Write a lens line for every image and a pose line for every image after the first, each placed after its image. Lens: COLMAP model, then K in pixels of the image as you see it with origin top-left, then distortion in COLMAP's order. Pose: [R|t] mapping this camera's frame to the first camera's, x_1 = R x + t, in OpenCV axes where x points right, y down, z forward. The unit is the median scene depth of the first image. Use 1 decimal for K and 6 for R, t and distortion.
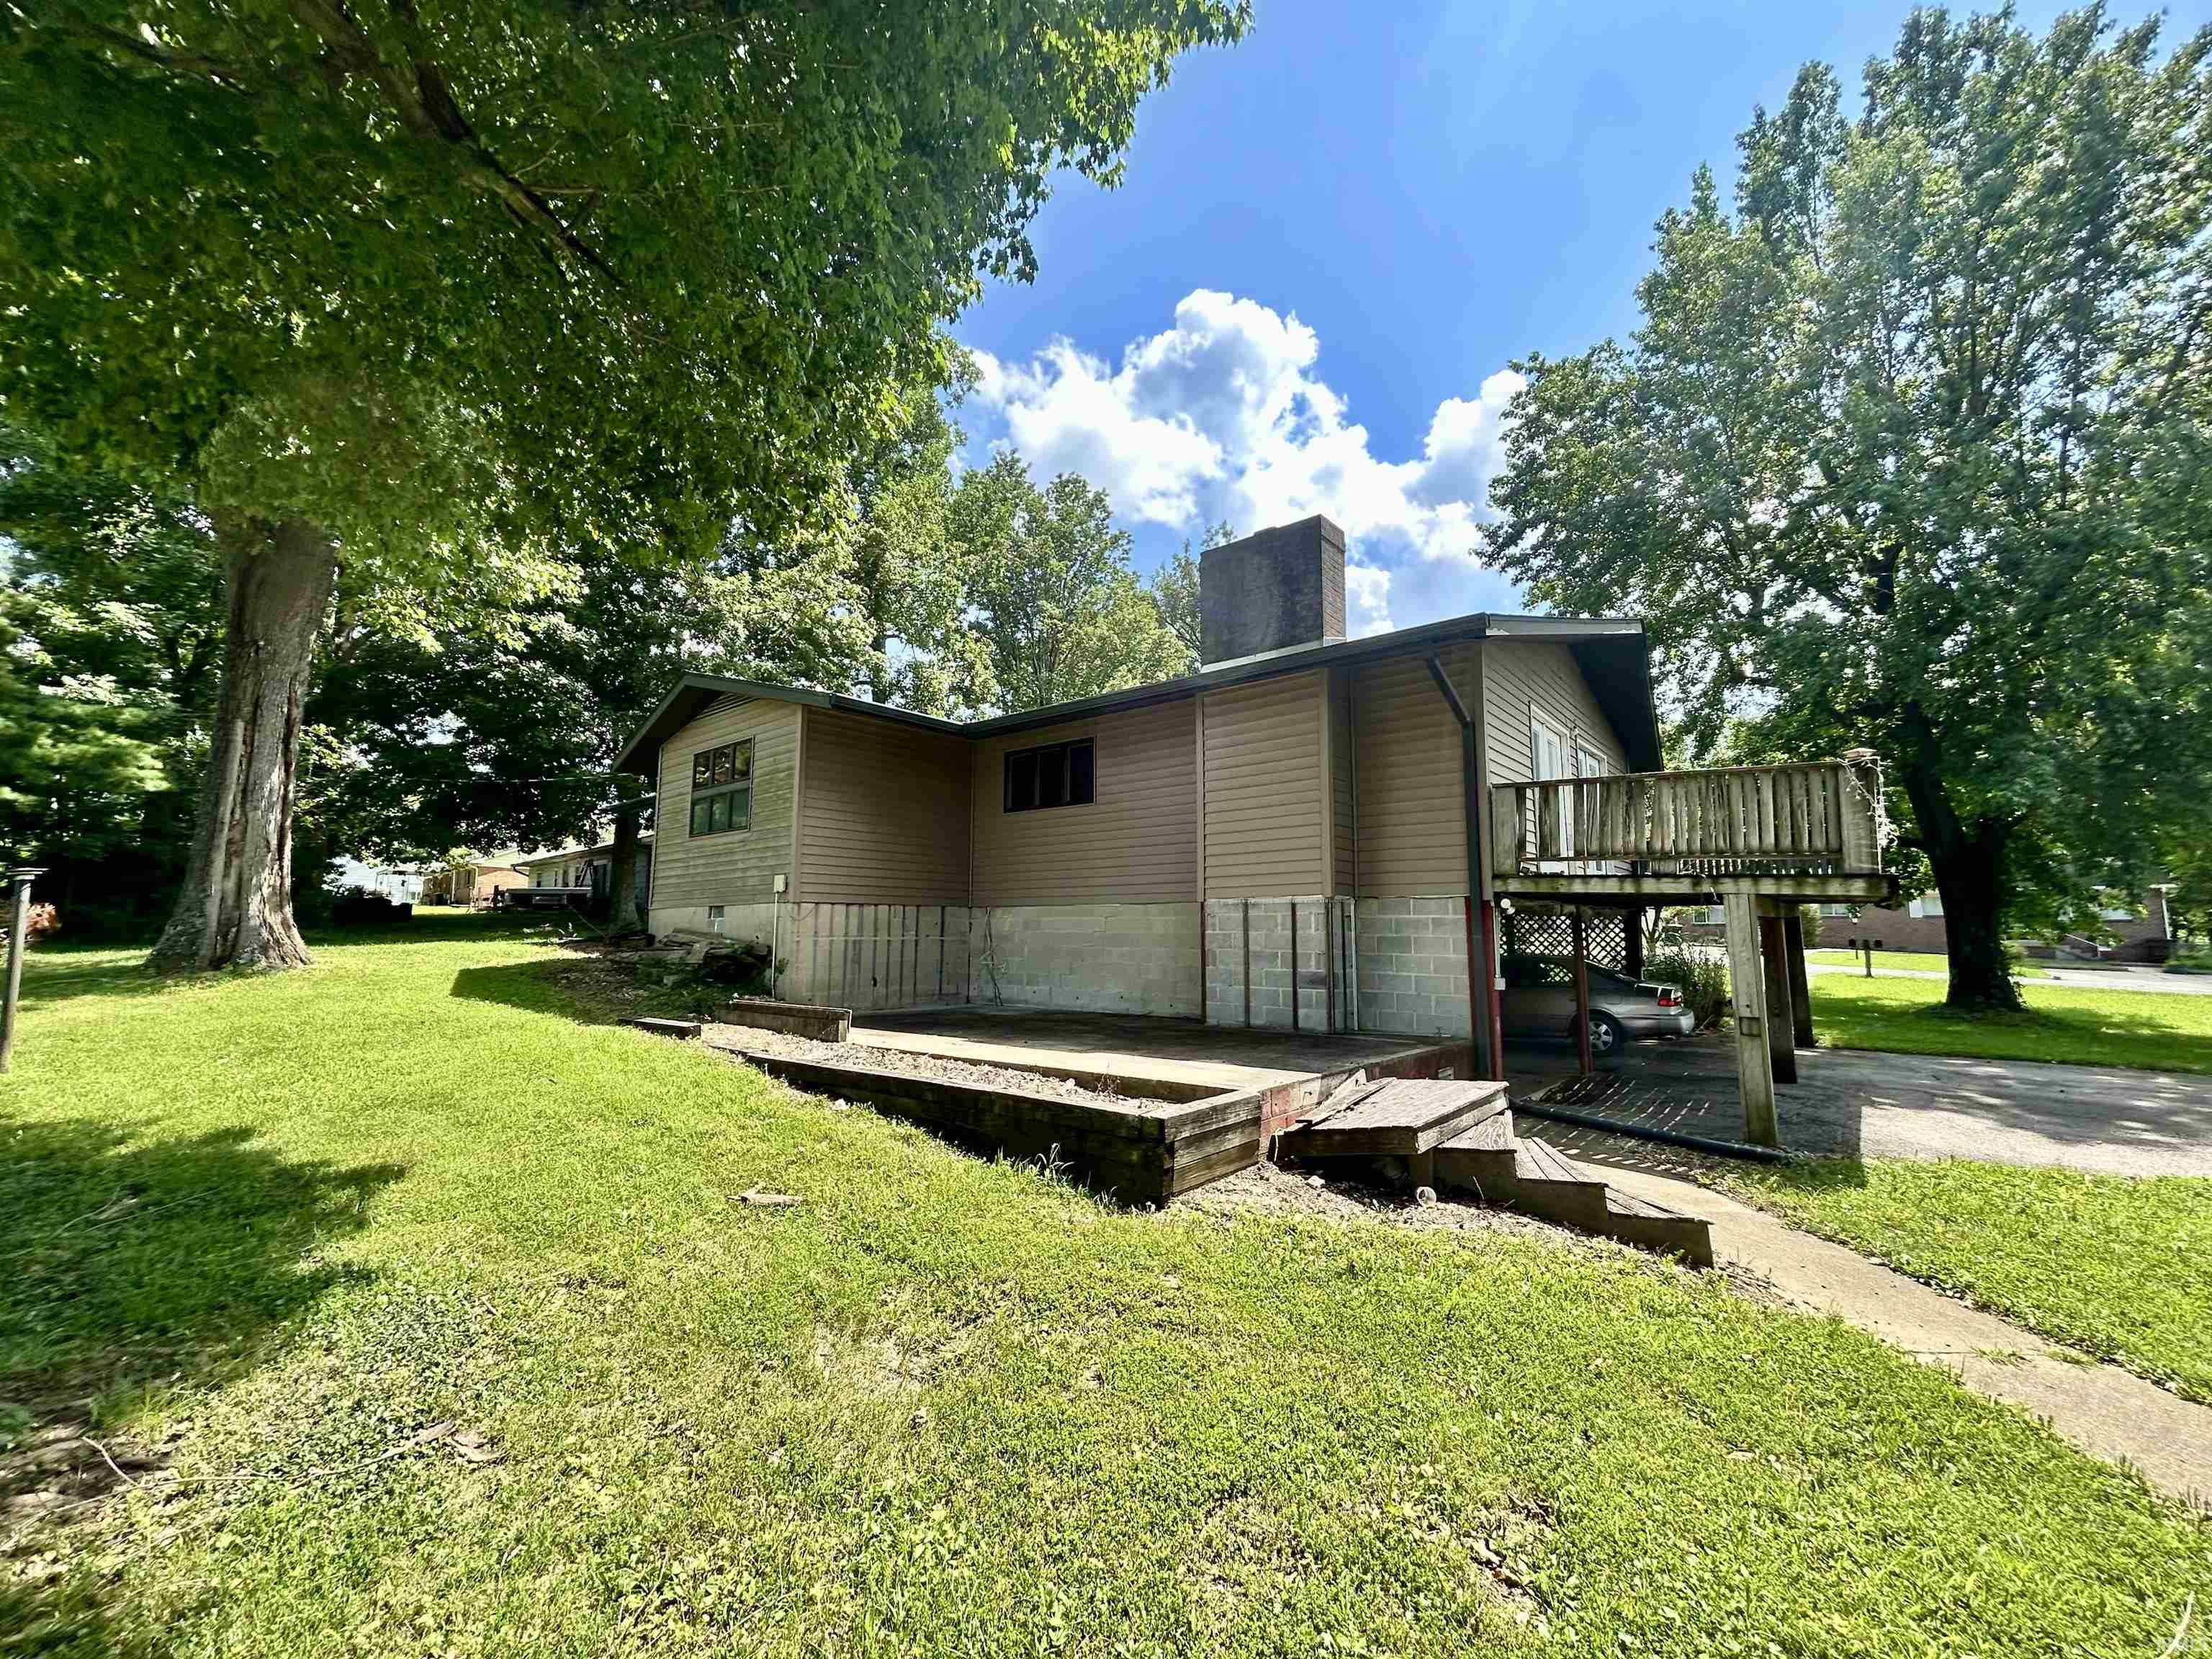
lens RADIAL K [[886.8, 0, 1104.7], [0, 886.8, 825.3], [0, 0, 1]] dist [-0.000458, 0.000063]
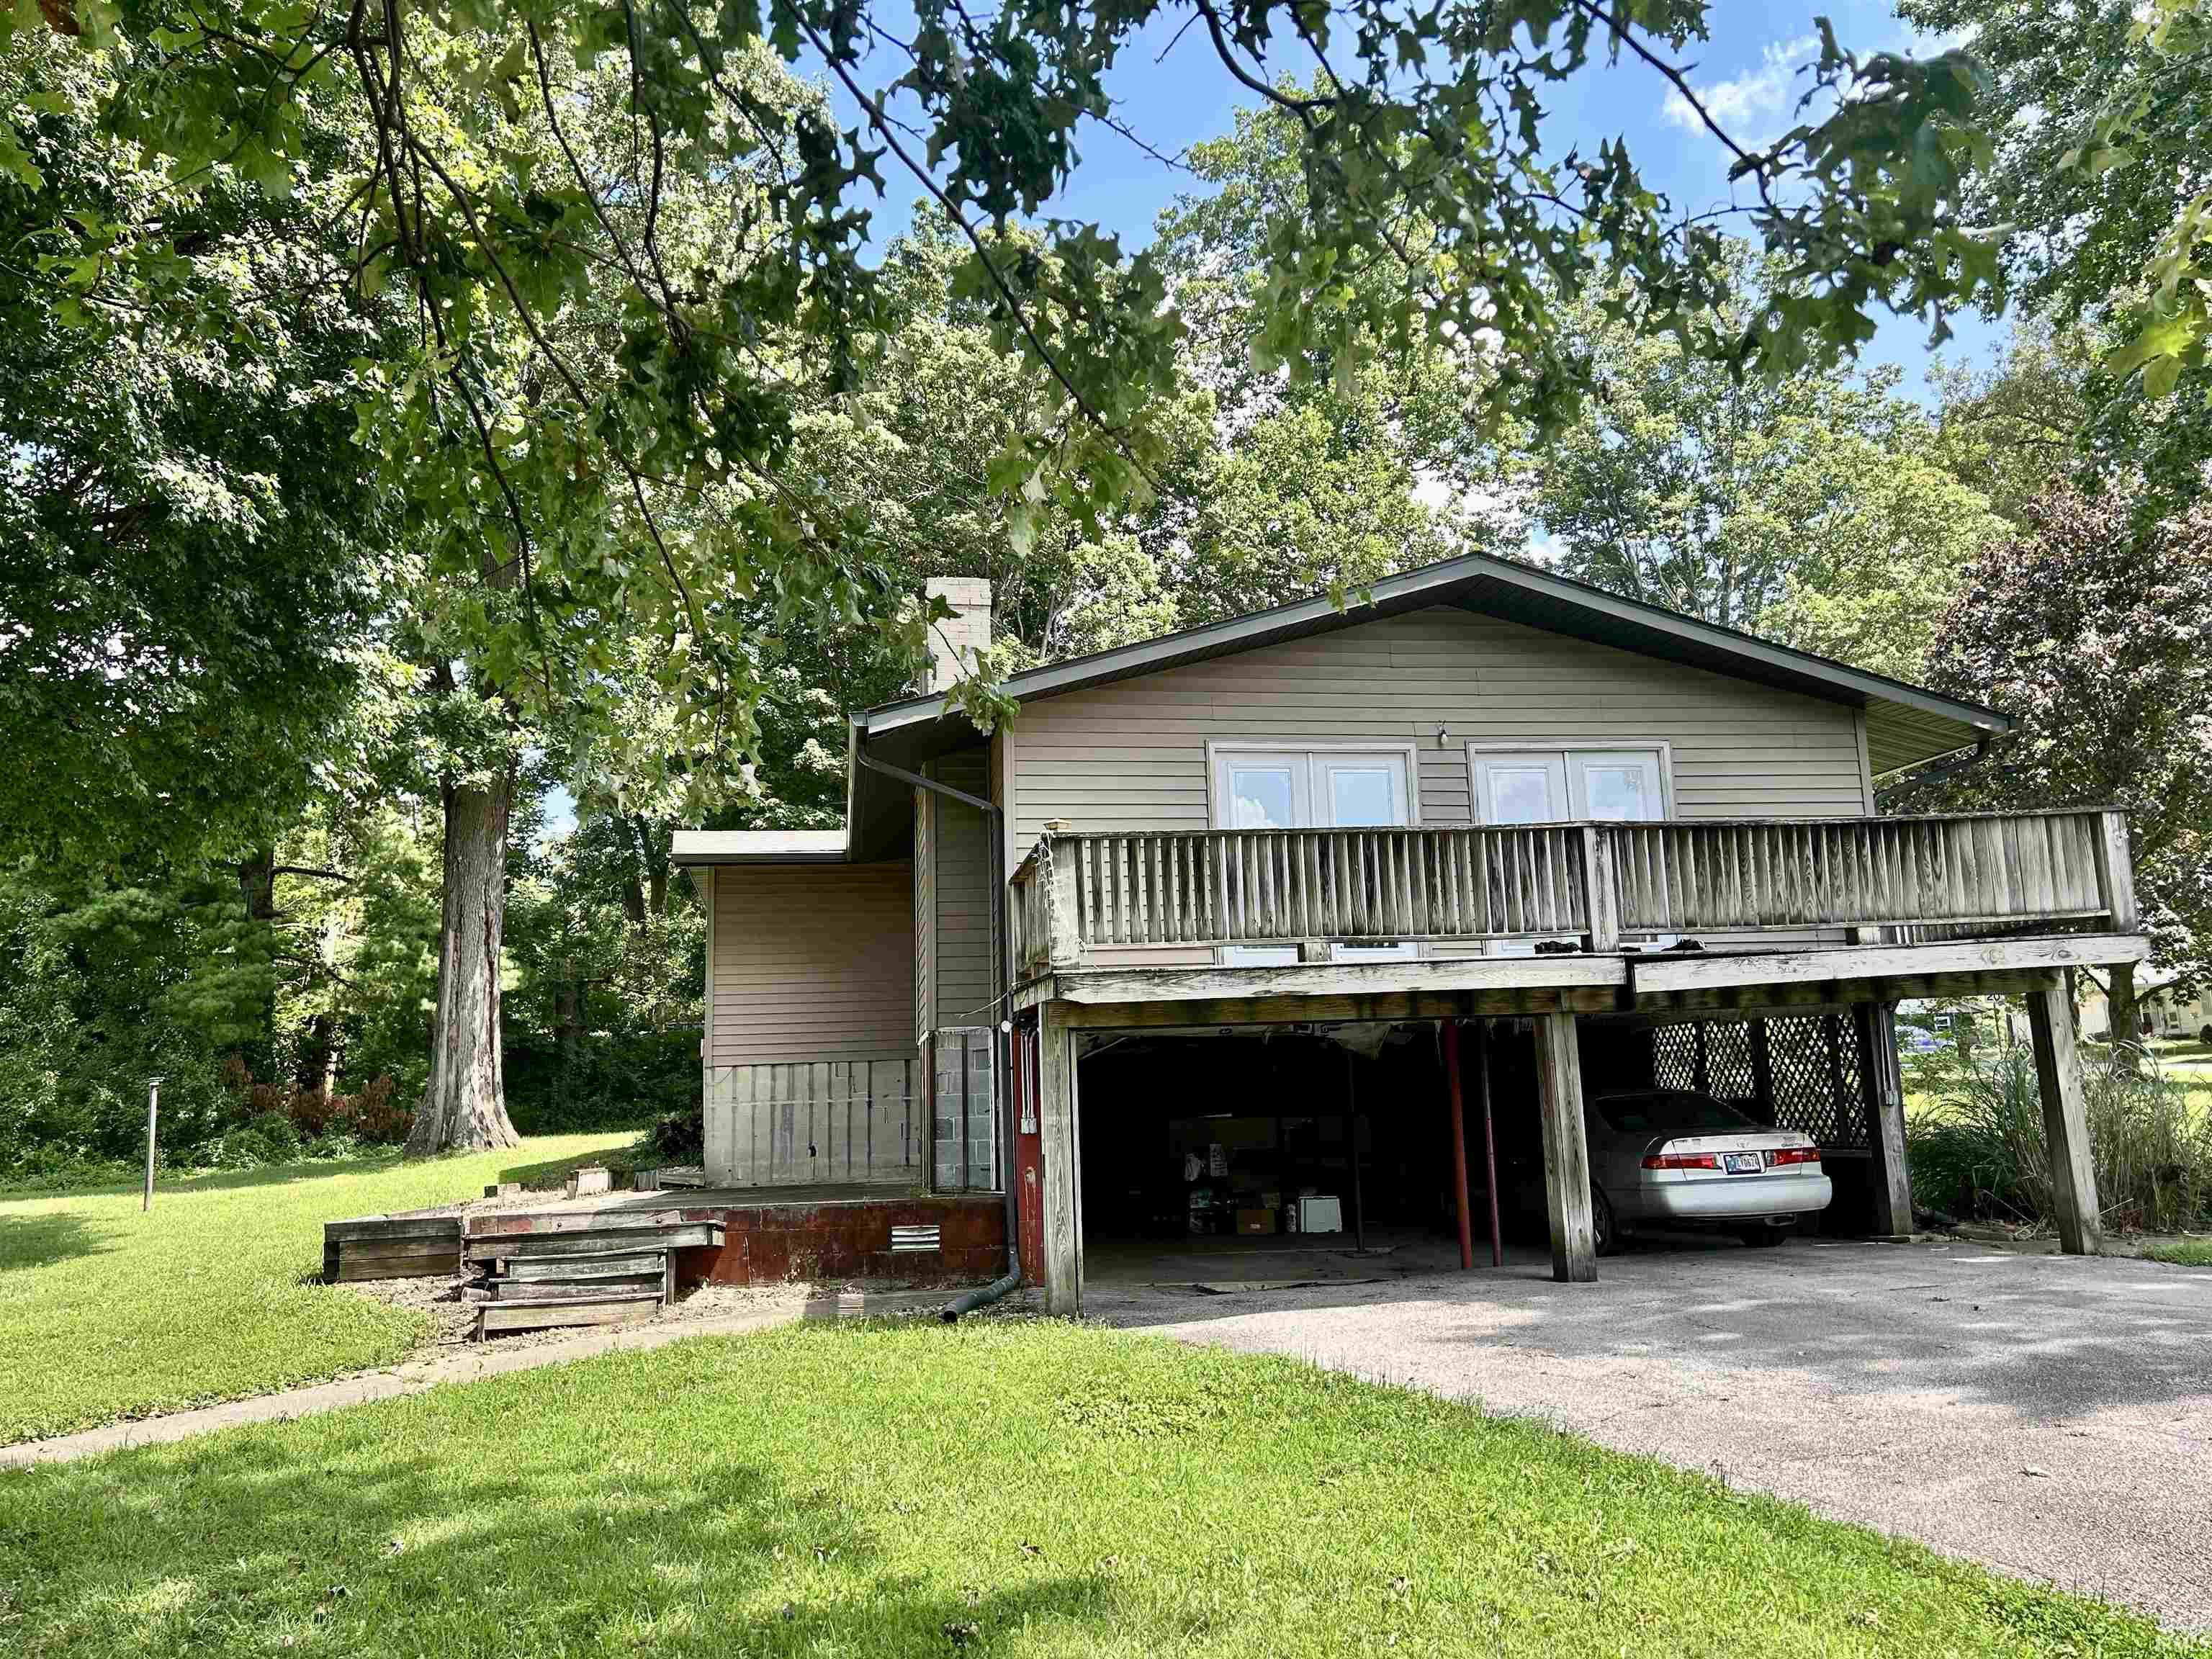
lens RADIAL K [[1661.5, 0, 1111.3], [0, 1661.5, 828.6], [0, 0, 1]] dist [0.013315, 0.002920]
pose [[0.756698, -0.146186, -0.637211, 1.032473], [0.119913, 0.989179, -0.084534, 0.032741], [0.642673, -0.012443, 0.766039, -0.073329]]
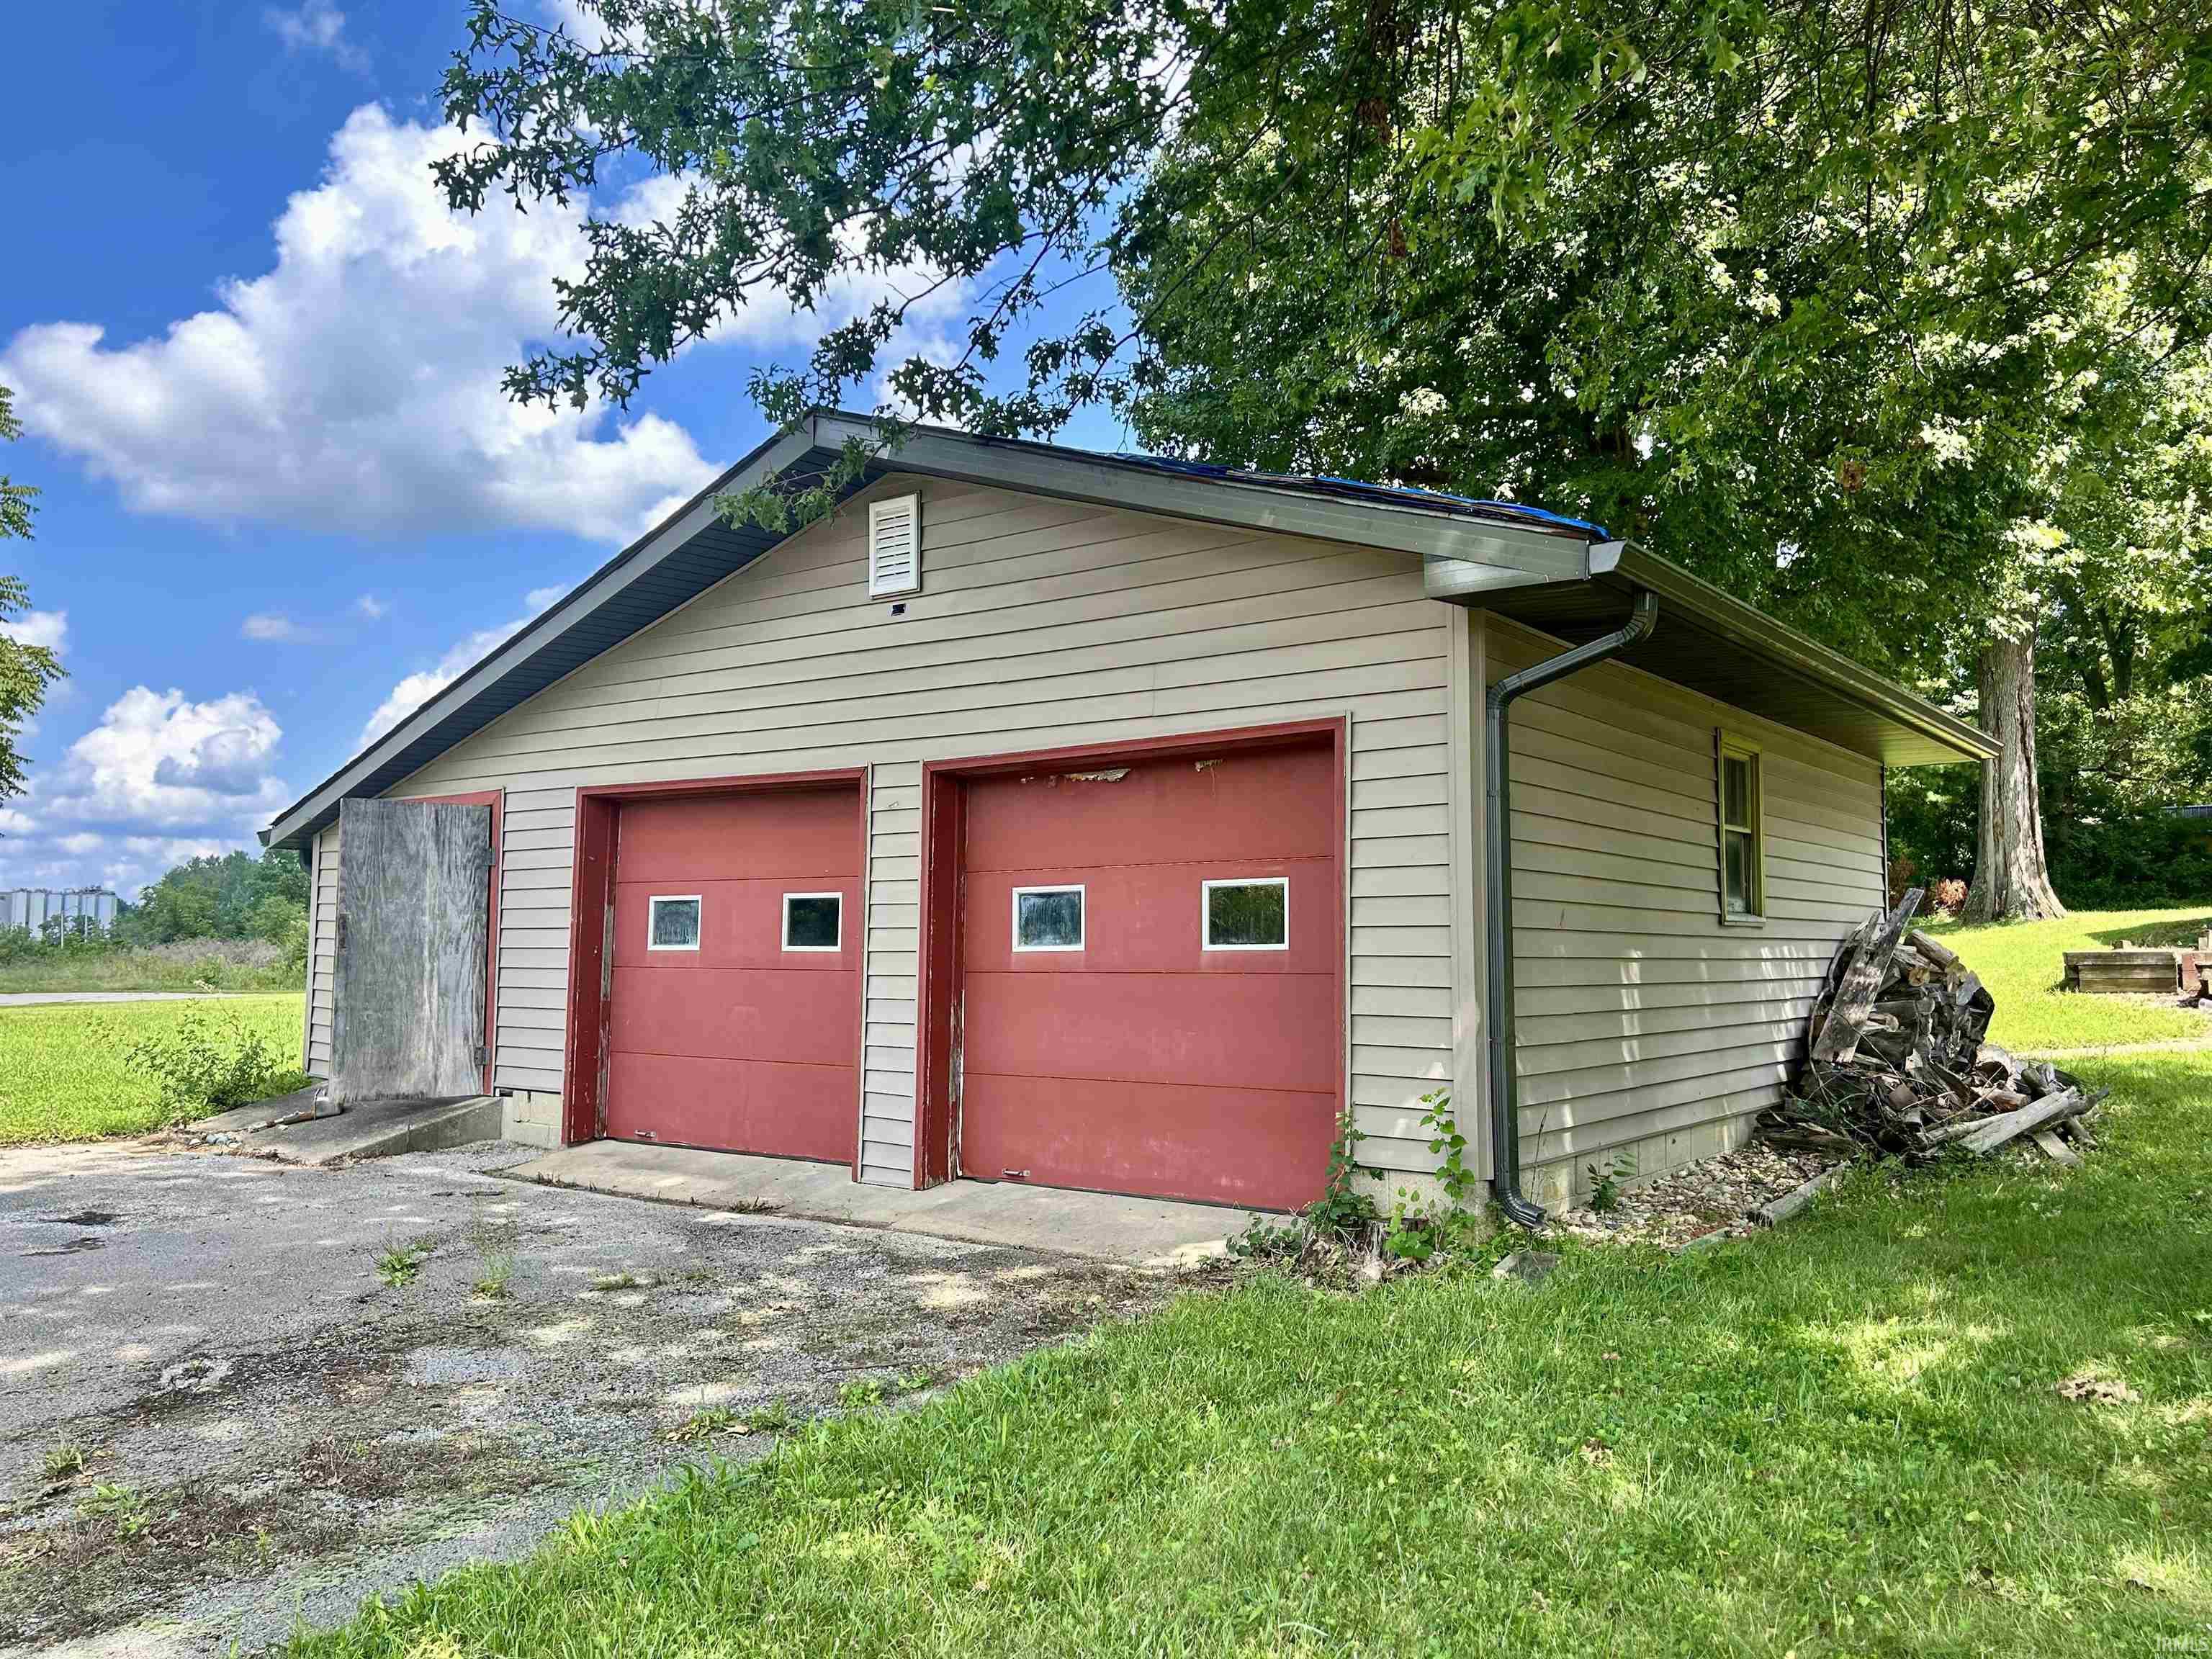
lens RADIAL K [[1661.5, 0, 1107.7], [0, 1661.5, 836.1], [0, 0, 1]] dist [0.013315, 0.002920]
pose [[0.090755, -0.065066, -0.993745, 1.340771], [0.121626, 0.991118, -0.053786, 0.006556], [0.988418, -0.115984, 0.097863, -0.537100]]
